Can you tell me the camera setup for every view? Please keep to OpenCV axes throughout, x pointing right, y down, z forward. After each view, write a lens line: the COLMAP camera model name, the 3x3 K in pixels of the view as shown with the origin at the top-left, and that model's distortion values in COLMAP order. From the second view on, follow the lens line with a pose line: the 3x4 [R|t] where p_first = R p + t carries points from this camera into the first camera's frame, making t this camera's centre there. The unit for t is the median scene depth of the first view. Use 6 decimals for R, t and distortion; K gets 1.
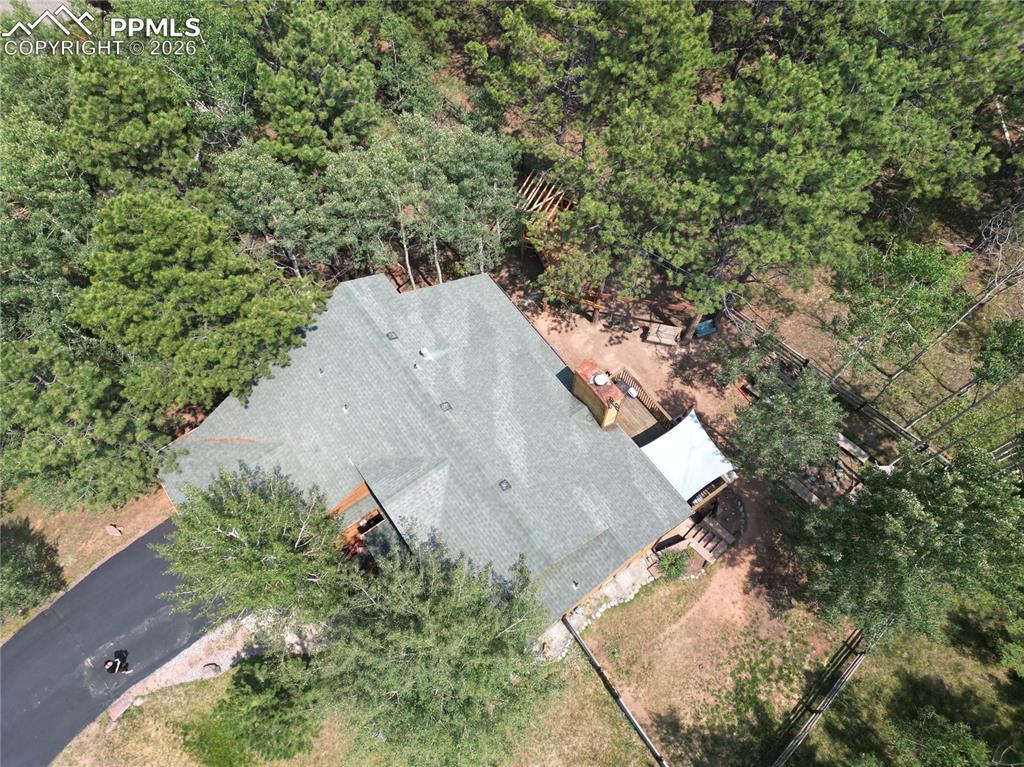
lens RADIAL K [[706.7, 0, 512.5], [0, 706.7, 382.5], [0, 0, 1]] dist [0.046006, -0.000114]
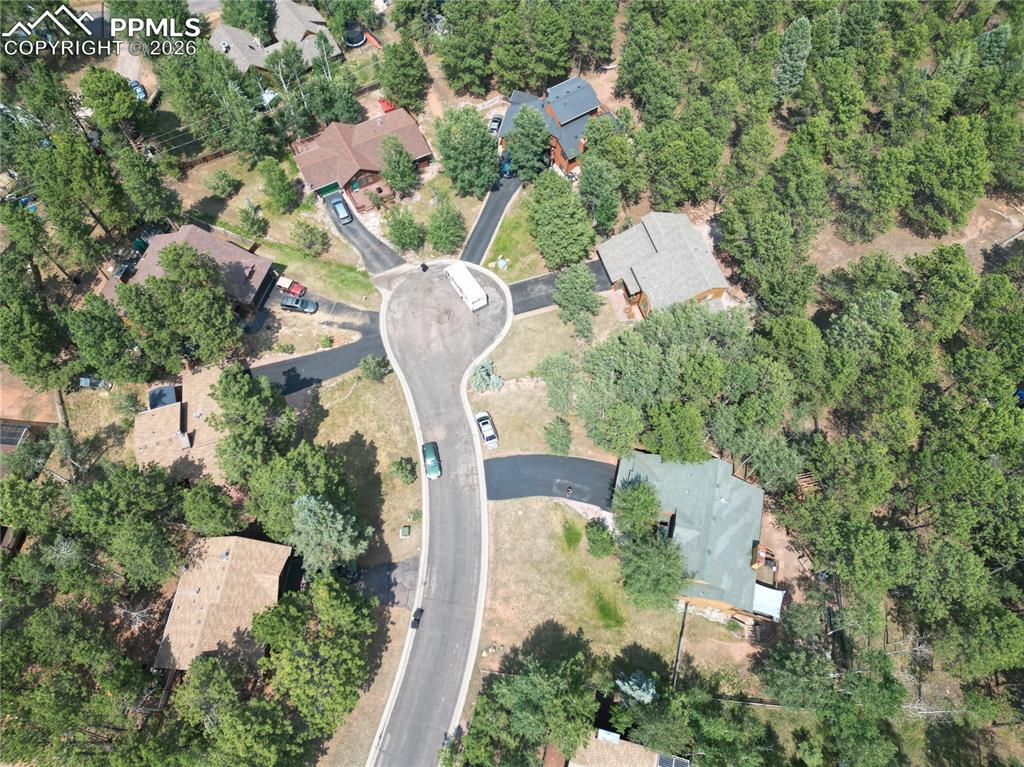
lens RADIAL K [[706.7, 0, 510.3], [0, 706.7, 379.2], [0, 0, 1]] dist [0.046006, -0.000114]
pose [[0.634195, 0.695411, -0.337934, -0.030523], [-0.694723, 0.704367, 0.145694, -0.185590], [0.339347, 0.142373, 0.929825, -1.815977]]
